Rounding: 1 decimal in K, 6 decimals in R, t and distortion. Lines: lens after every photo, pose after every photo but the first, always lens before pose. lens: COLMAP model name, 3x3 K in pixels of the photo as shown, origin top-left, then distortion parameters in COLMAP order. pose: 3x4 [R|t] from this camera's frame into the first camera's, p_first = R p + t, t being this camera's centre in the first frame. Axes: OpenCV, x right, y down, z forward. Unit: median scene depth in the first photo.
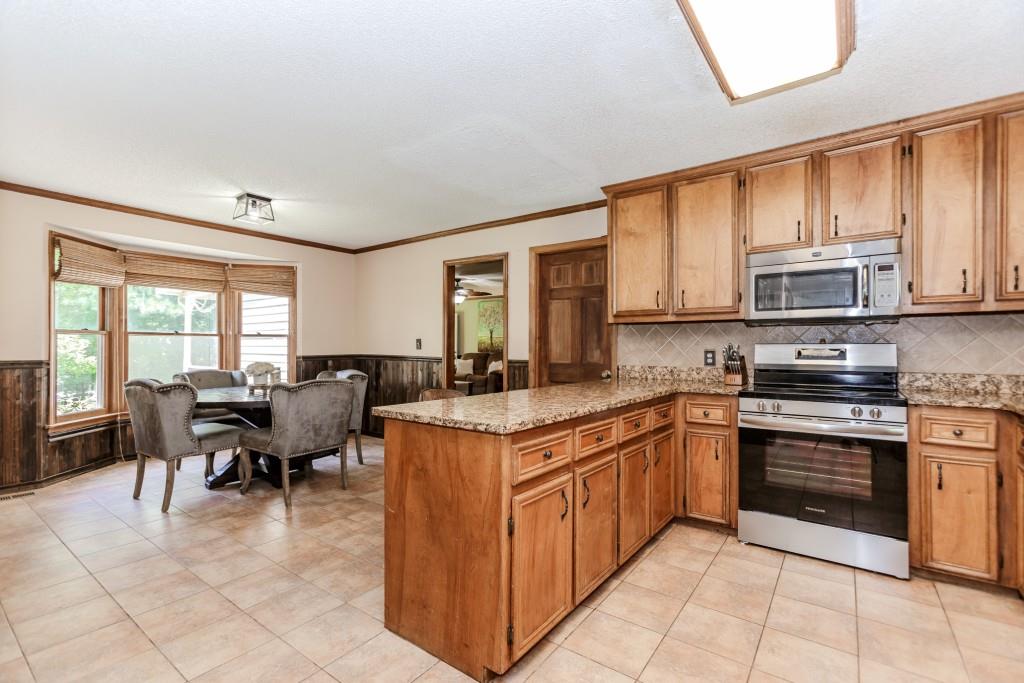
lens RADIAL K [[462.3, 0, 519.0], [0, 462.3, 342.6], [0, 0, 1]] dist [-0.002239, 0.004813]
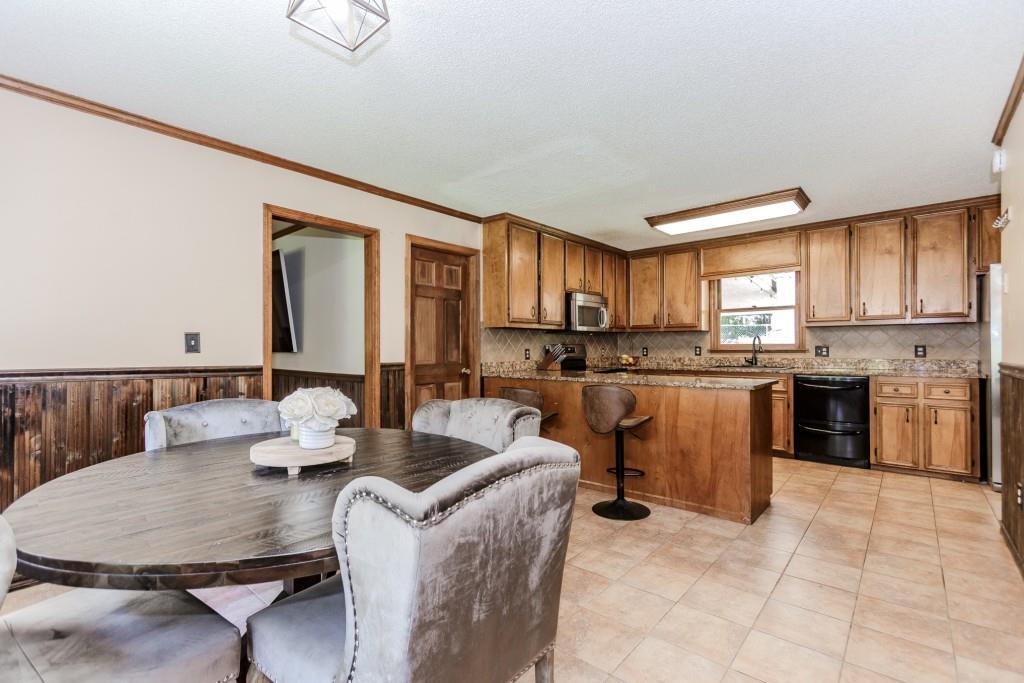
lens RADIAL K [[462.3, 0, 516.0], [0, 462.3, 344.7], [0, 0, 1]] dist [-0.002239, 0.004813]
pose [[0.071422, 0.003242, 0.997441, -0.874766], [-0.005337, 0.999982, -0.002869, 0.006175], [-0.997432, -0.005118, 0.071438, 0.769302]]
